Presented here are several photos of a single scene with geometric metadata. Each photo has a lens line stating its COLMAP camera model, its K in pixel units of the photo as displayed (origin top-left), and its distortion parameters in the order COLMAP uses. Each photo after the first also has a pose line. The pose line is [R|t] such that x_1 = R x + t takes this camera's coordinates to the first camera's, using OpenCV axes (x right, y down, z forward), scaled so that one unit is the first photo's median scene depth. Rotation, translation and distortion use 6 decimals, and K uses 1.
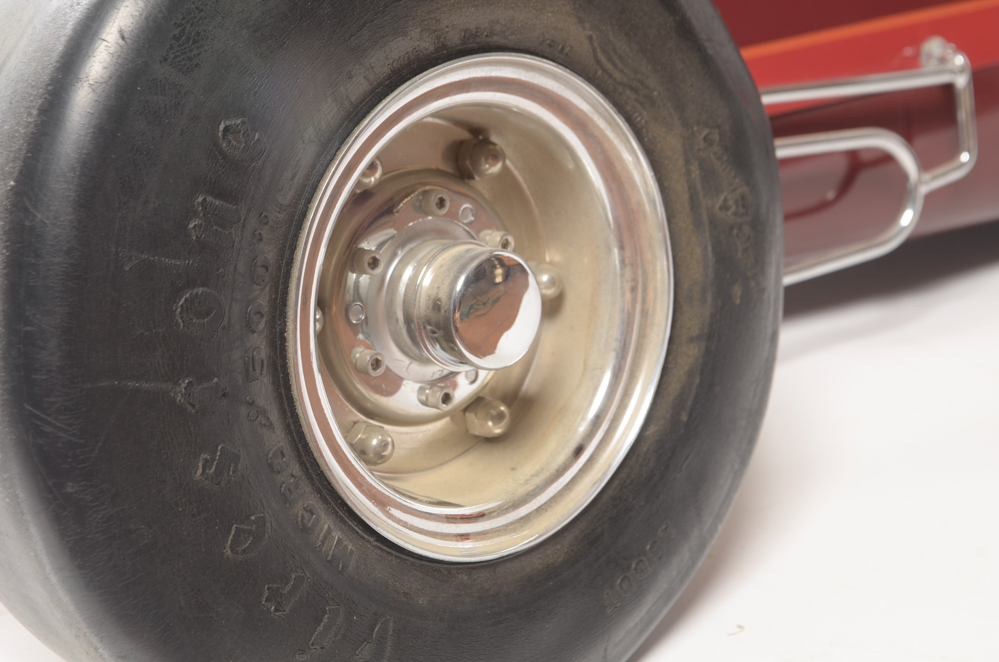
lens RADIAL K [[1440.4, 0, 499.5], [0, 1440.4, 331.0], [0, 0, 1]] dist [0.000097, 0.095872]
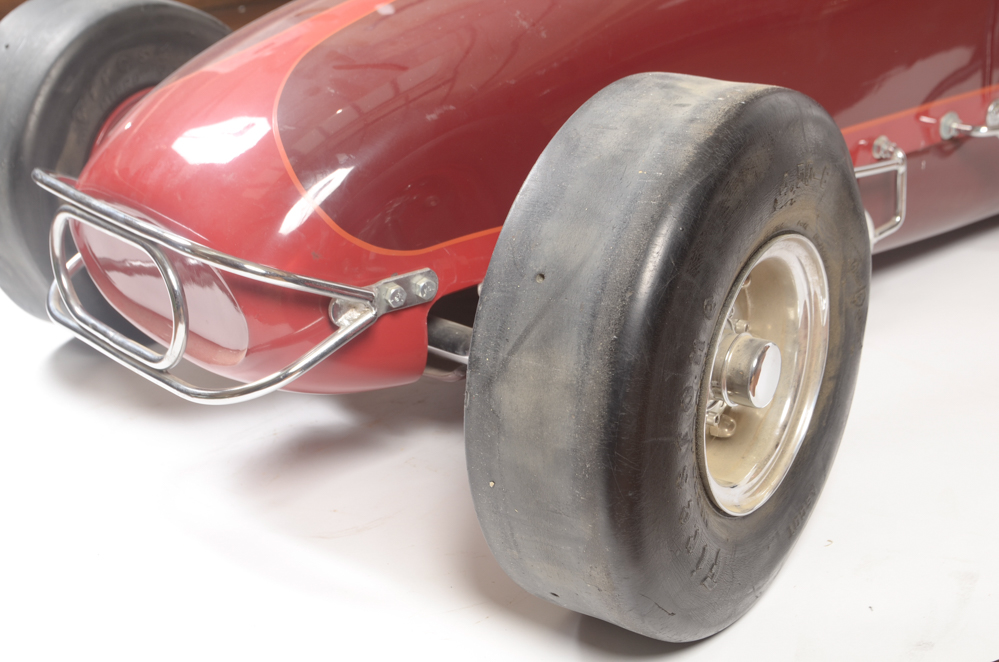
lens RADIAL K [[1440.4, 0, 499.5], [0, 1440.4, 331.0], [0, 0, 1]] dist [0.000097, 0.095872]
pose [[0.972227, 0.011234, 0.233771, -0.657639], [-0.034228, 0.994933, 0.094538, -0.201298], [-0.231524, -0.099914, 0.967685, -0.563323]]
